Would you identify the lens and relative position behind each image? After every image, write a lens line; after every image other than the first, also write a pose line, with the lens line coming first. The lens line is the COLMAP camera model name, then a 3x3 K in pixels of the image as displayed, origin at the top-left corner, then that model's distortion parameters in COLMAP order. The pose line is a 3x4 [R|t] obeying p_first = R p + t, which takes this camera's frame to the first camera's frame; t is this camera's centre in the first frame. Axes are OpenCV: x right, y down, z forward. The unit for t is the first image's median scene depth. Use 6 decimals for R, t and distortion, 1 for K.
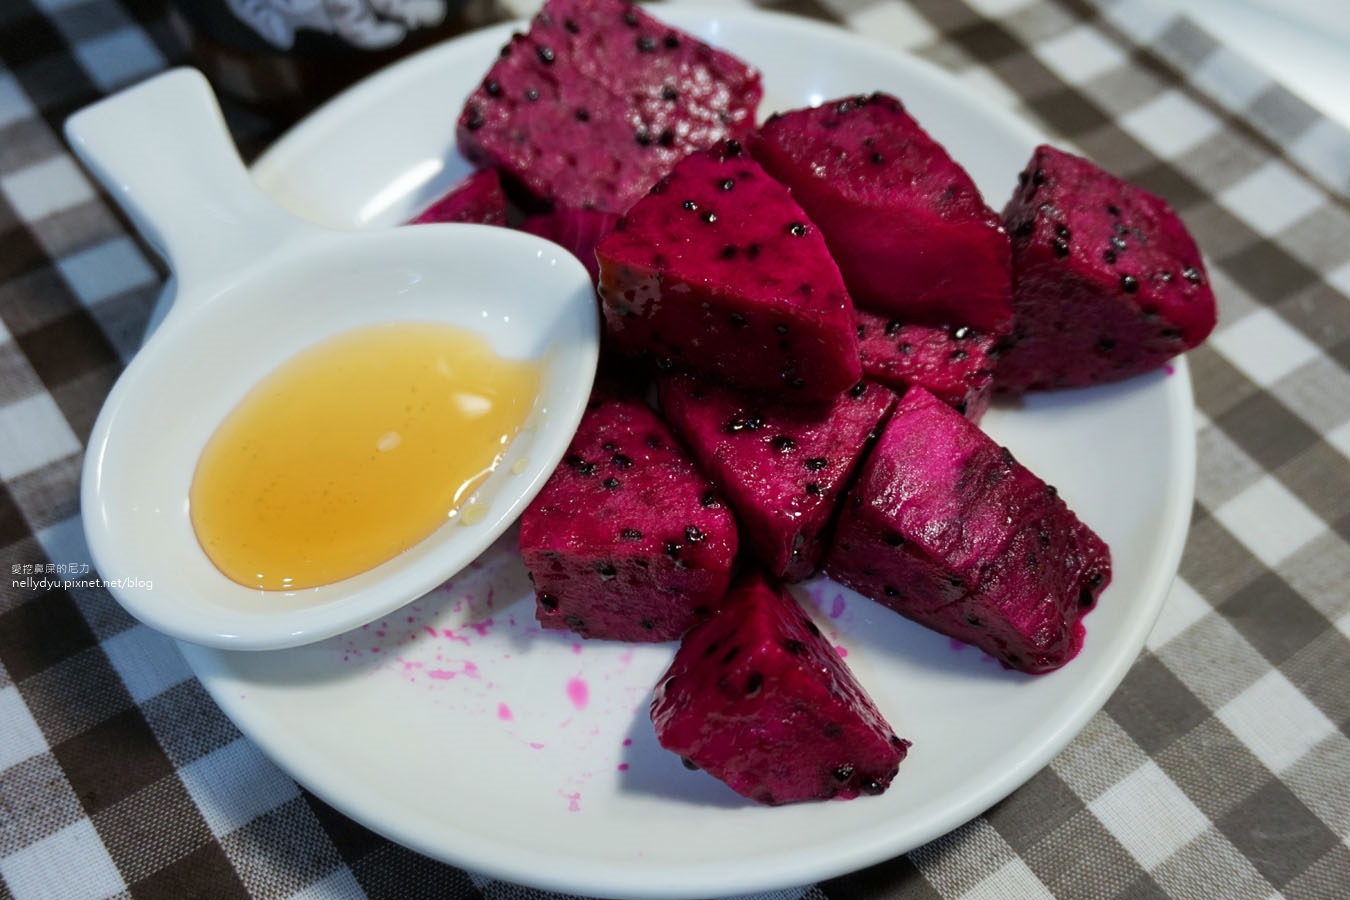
lens RADIAL K [[1554.8, 0, 675.0], [0, 1554.8, 450.0], [0, 0, 1]] dist [0.021638, 0.044796]
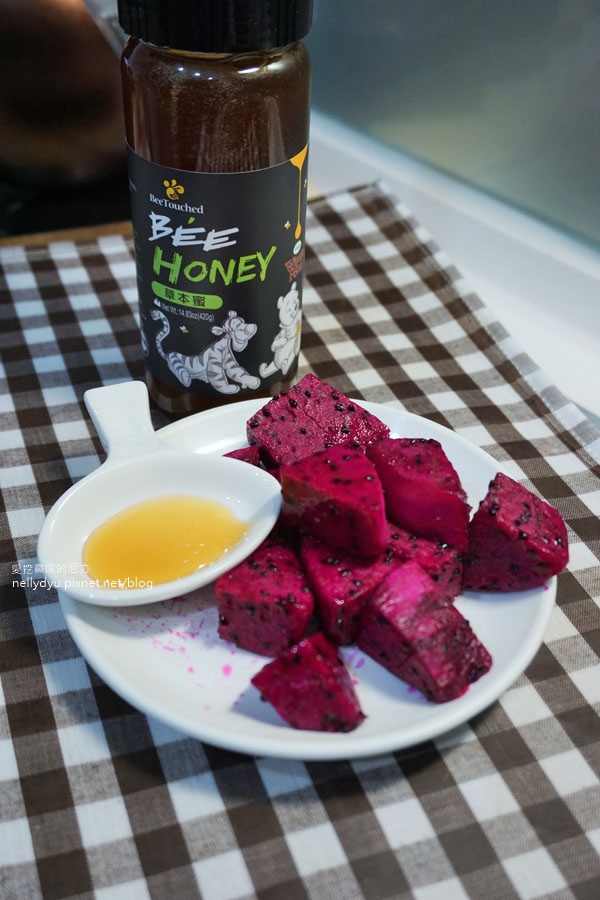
lens RADIAL K [[1036.6, 0, 300.0], [0, 1036.6, 450.0], [0, 0, 1]] dist [0.021638, 0.044796]
pose [[0.963886, 0.173241, -0.202267, 0.263338], [-0.229188, 0.926419, -0.298697, 0.274744], [0.135638, 0.334267, 0.932667, -0.393458]]
